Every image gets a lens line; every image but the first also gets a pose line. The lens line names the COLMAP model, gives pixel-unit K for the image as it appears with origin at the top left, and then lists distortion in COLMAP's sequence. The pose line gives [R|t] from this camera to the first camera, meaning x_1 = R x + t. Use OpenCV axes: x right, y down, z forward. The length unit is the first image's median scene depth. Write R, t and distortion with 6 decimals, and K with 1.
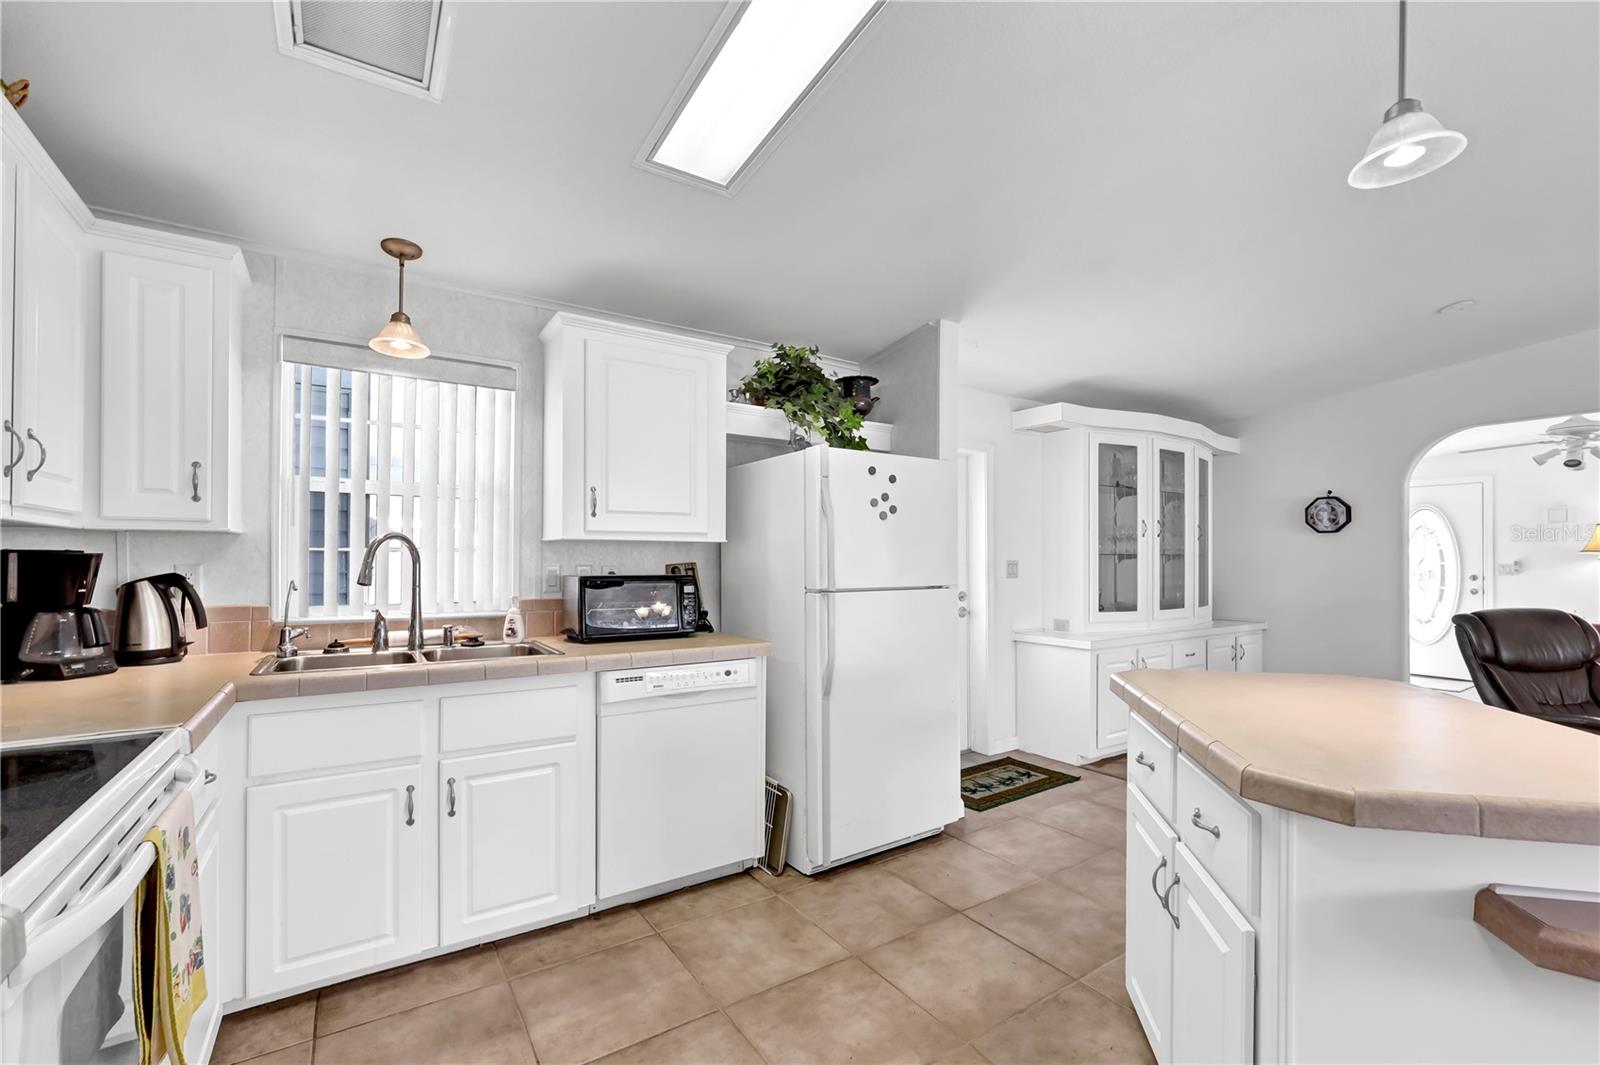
lens RADIAL K [[681.6, 0, 795.8], [0, 681.6, 545.2], [0, 0, 1]] dist [-0.007634, -0.000445]
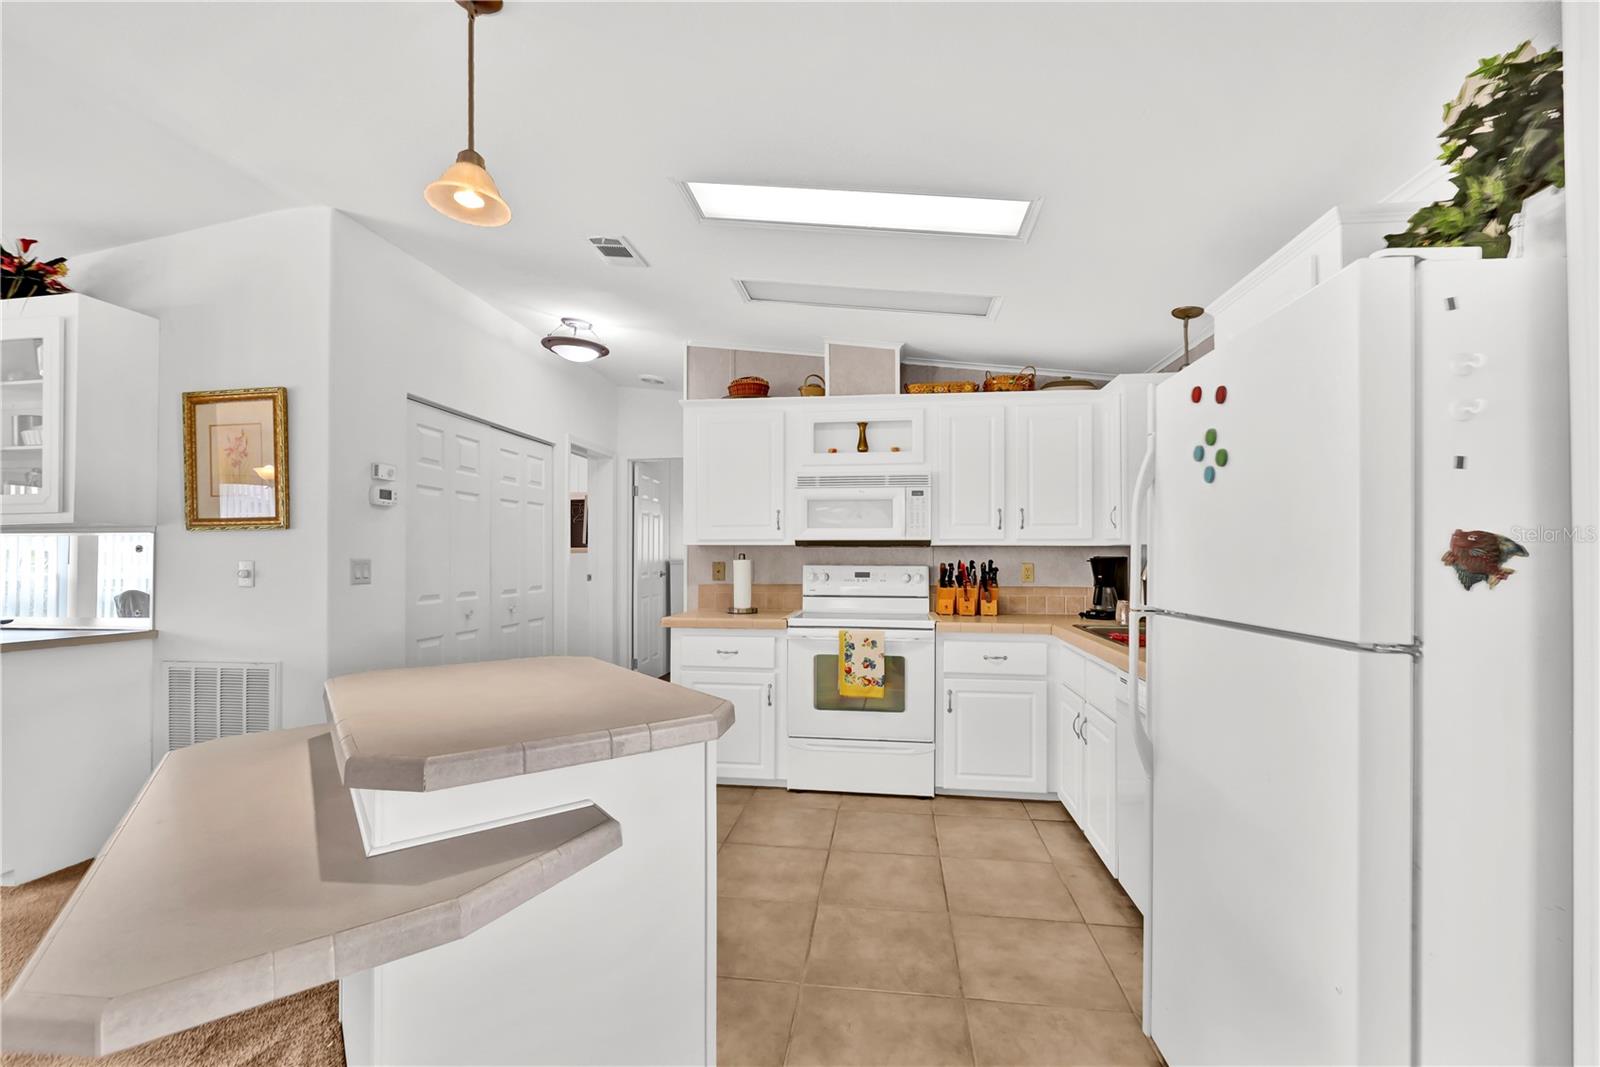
lens RADIAL K [[681.6, 0, 784.9], [0, 681.6, 558.6], [0, 0, 1]] dist [-0.007634, -0.000445]
pose [[-0.670999, -0.006094, -0.741433, 0.918080], [0.003018, 0.999935, -0.010950, 0.029113], [0.741452, -0.009585, -0.670937, 1.437739]]
